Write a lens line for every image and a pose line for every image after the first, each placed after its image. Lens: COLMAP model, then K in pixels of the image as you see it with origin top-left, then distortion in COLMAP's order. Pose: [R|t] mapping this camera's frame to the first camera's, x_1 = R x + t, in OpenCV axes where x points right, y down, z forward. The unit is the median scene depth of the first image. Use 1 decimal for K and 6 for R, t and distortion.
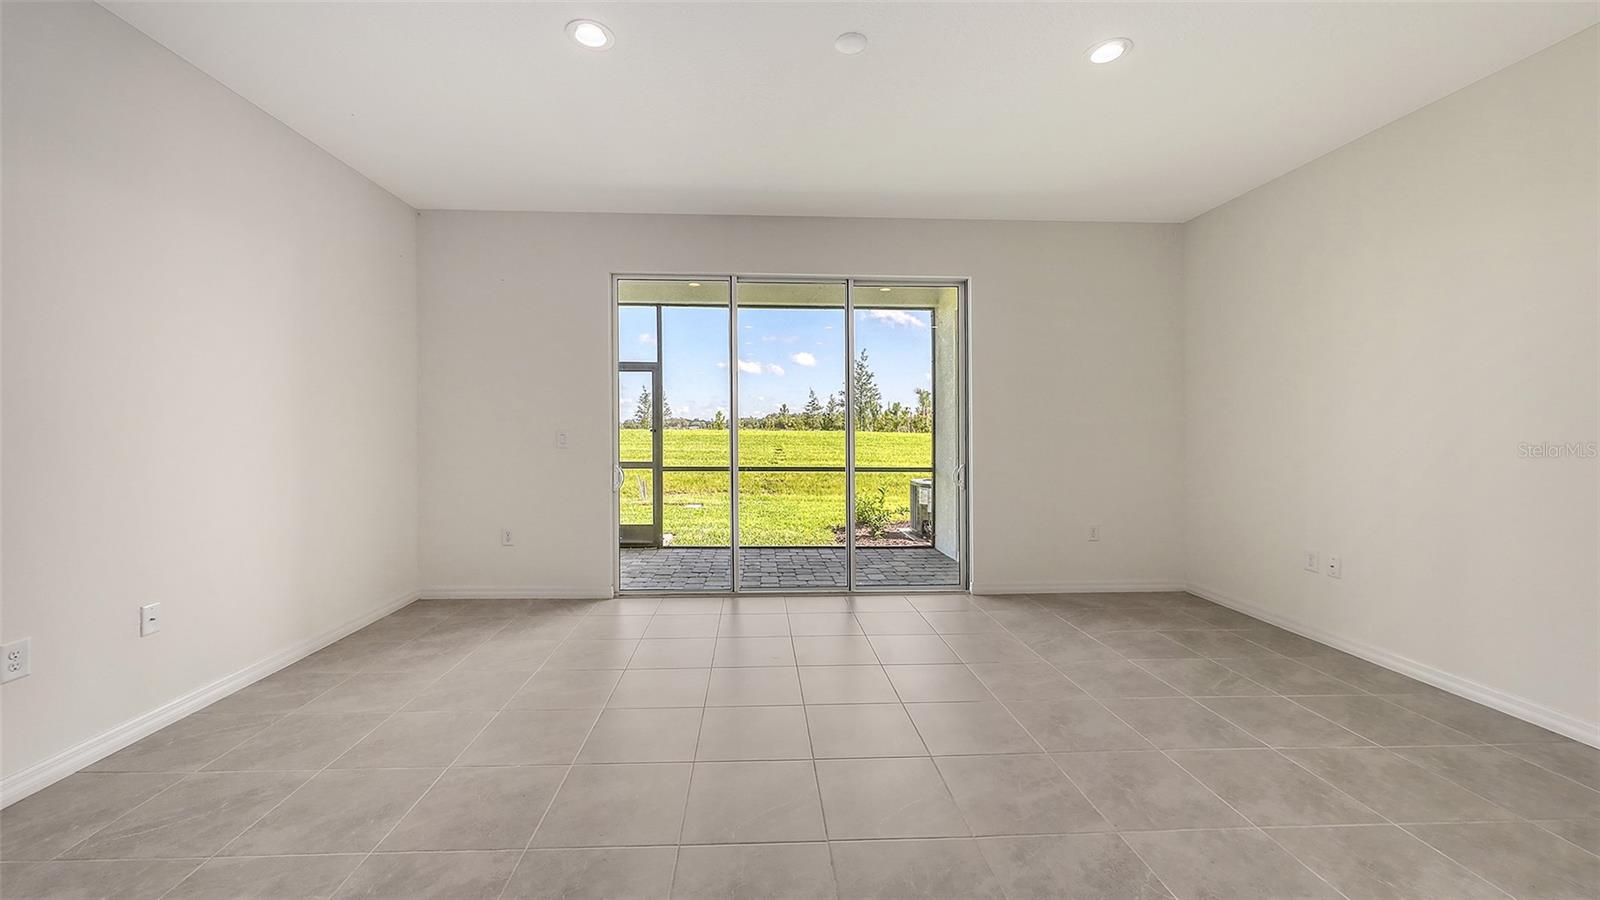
lens RADIAL K [[596.4, 0, 780.2], [0, 596.4, 434.1], [0, 0, 1]] dist [-0.000710, -0.000059]
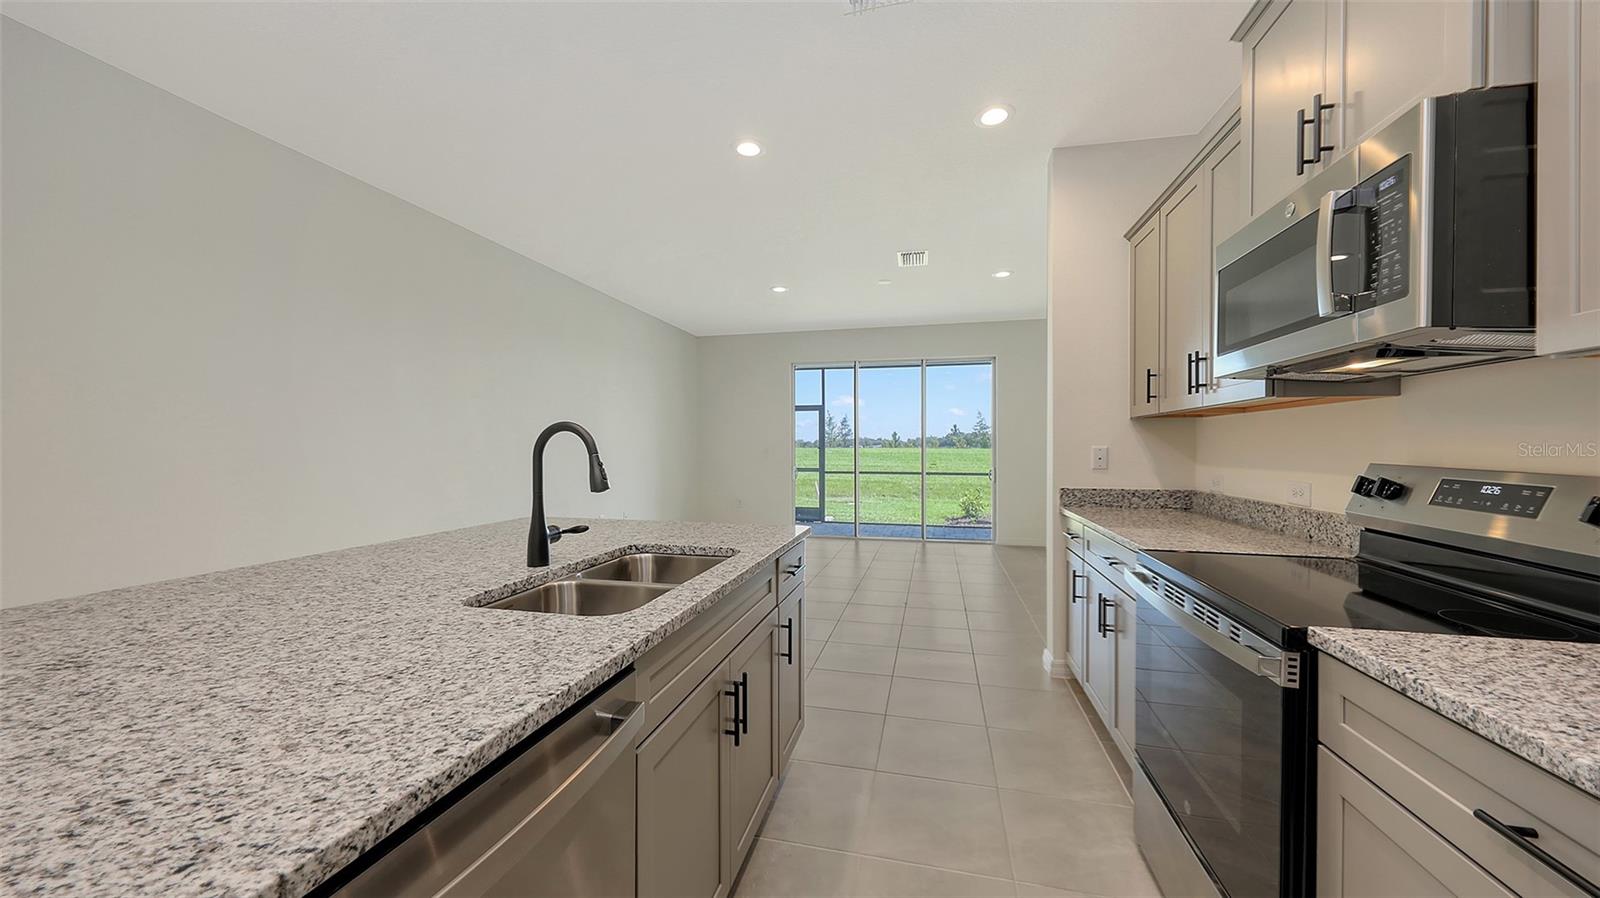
lens RADIAL K [[557.9, 0, 795.8], [0, 557.9, 443.0], [0, 0, 1]] dist [0.000000, -0.000062]
pose [[0.958584, -0.002381, -0.284800, 0.154358], [-0.002222, 0.999872, -0.015839, 0.005572], [0.284801, 0.015816, 0.958456, -0.450908]]
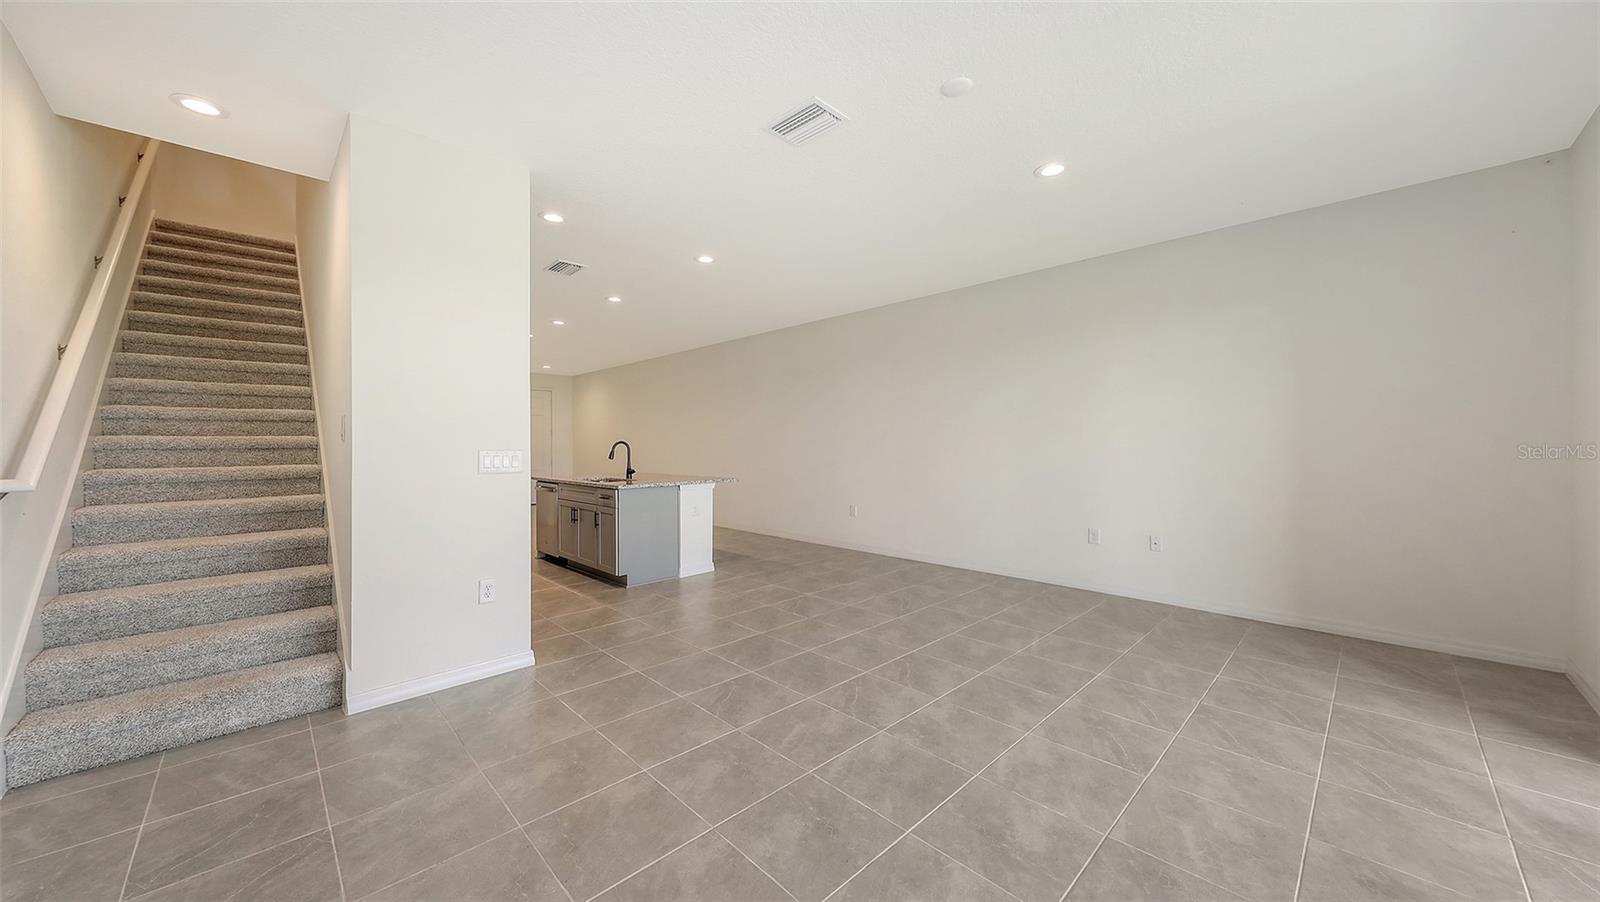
lens RADIAL K [[563.5, 0, 800.0], [0, 563.5, 440.5], [0, 0, 1]] dist [-0.000494, -0.000156]
pose [[-0.744454, -0.003270, -0.667666, 0.373905], [-0.003289, 0.999994, -0.001230, -0.006191], [0.667666, 0.001280, -0.744460, 0.579698]]
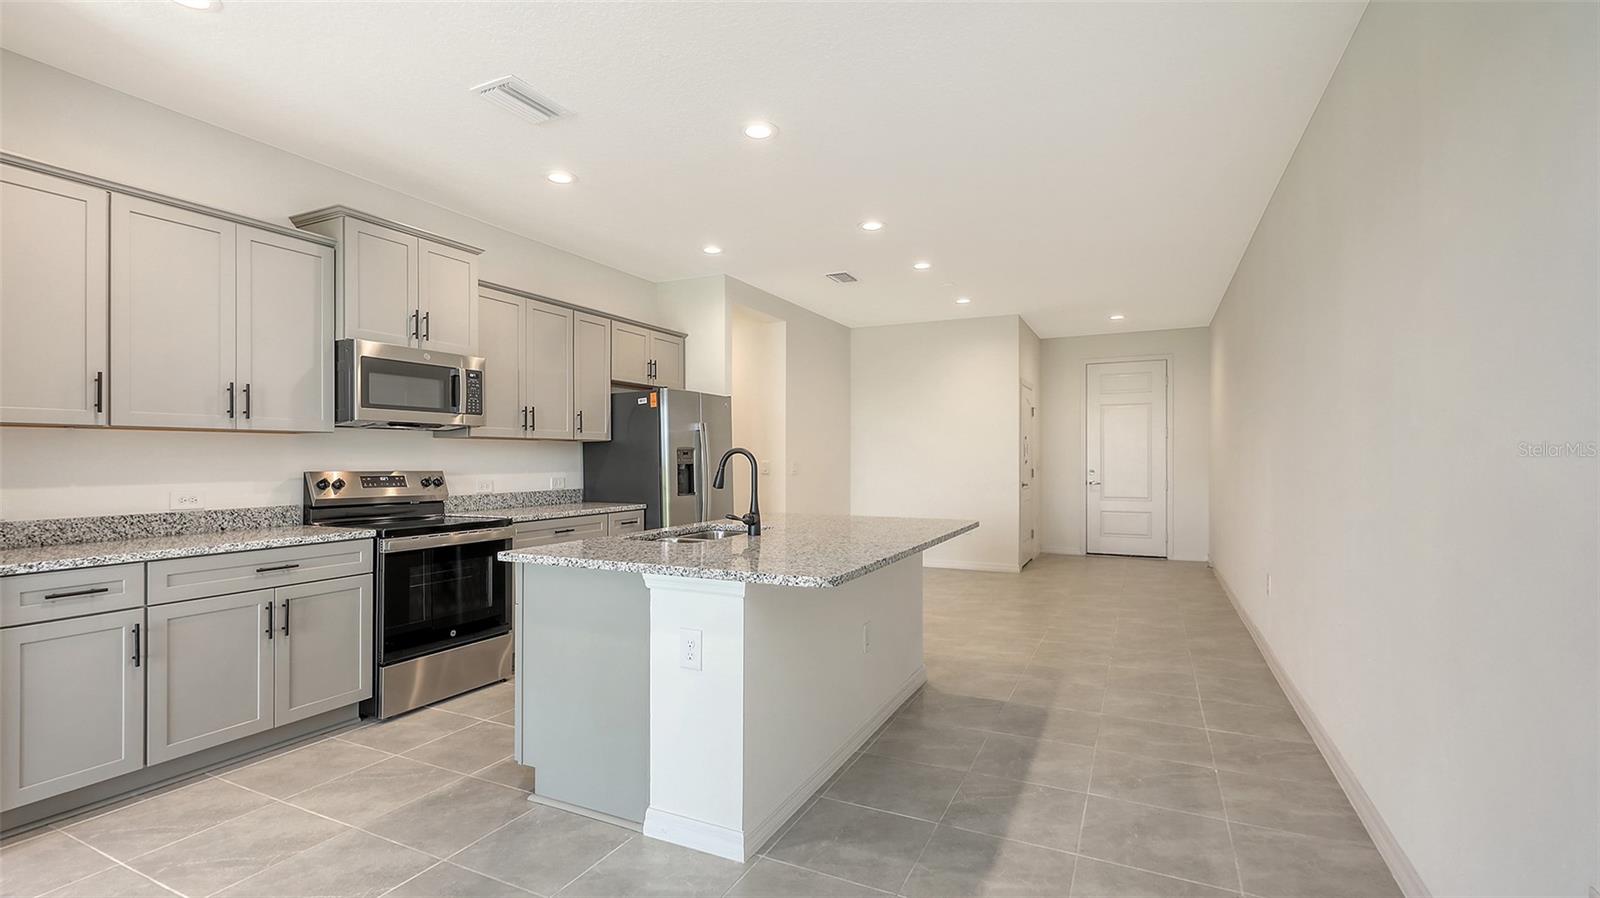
lens RADIAL K [[712.0, 0, 810.7], [0, 712.0, 454.6], [0, 0, 1]] dist [-0.000952, 0.000389]
pose [[-0.883107, 0.001907, 0.469168, -0.272211], [0.004848, 0.999975, 0.005061, -0.003902], [-0.469146, 0.006744, -0.883095, 0.148263]]
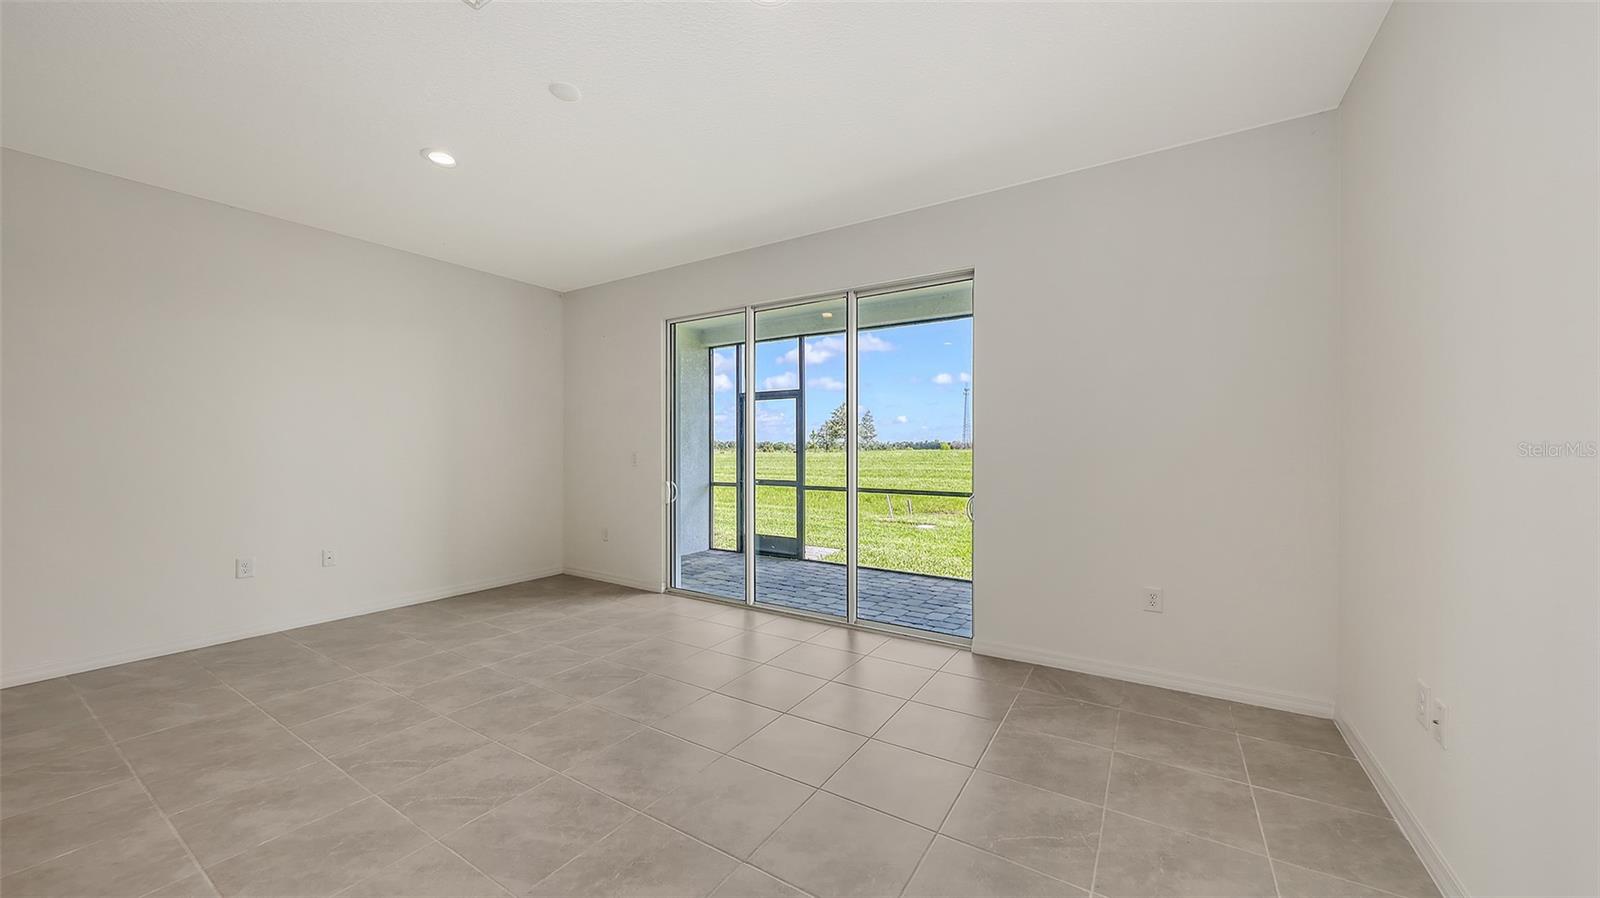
lens RADIAL K [[571.1, 0, 791.1], [0, 571.1, 439.9], [0, 0, 1]] dist [-0.000712, -0.000169]
pose [[0.817064, -0.009971, -0.576461, 0.390700], [-0.003124, 0.999759, -0.021722, -0.004033], [0.576539, 0.019549, 0.816836, 0.141486]]
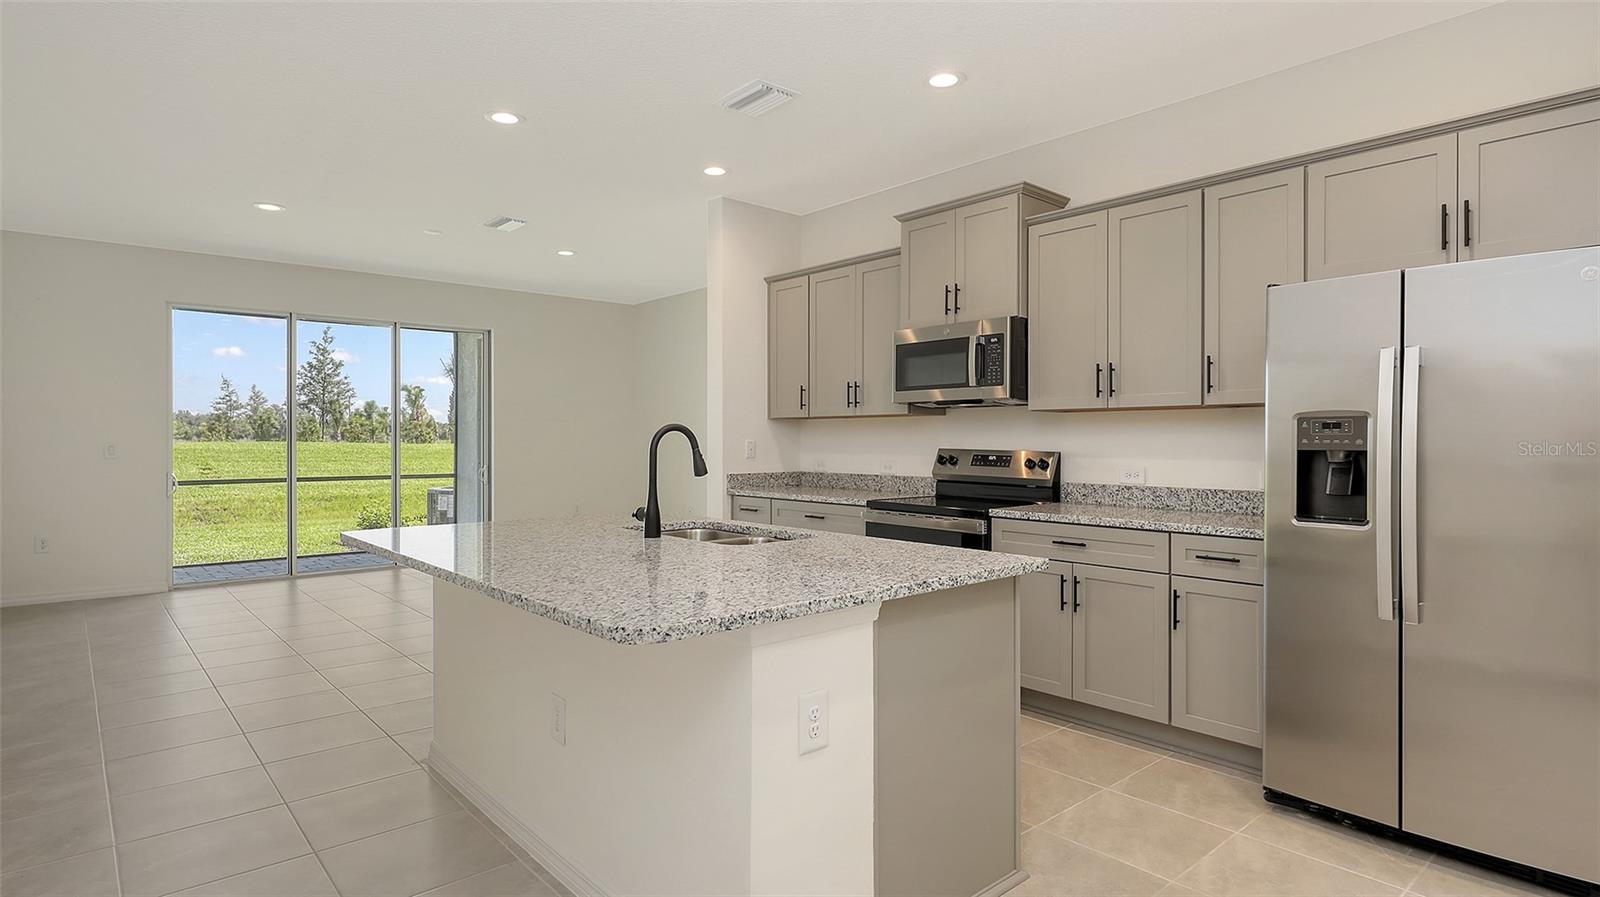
lens RADIAL K [[851.3, 0, 764.2], [0, 851.3, 428.9], [0, 0, 1]] dist [0.000684, 0.000619]
pose [[0.803646, 0.003580, 0.595097, -0.237827], [0.008121, 0.999823, -0.016982, 0.004356], [-0.595053, 0.018481, 0.803474, -0.654732]]
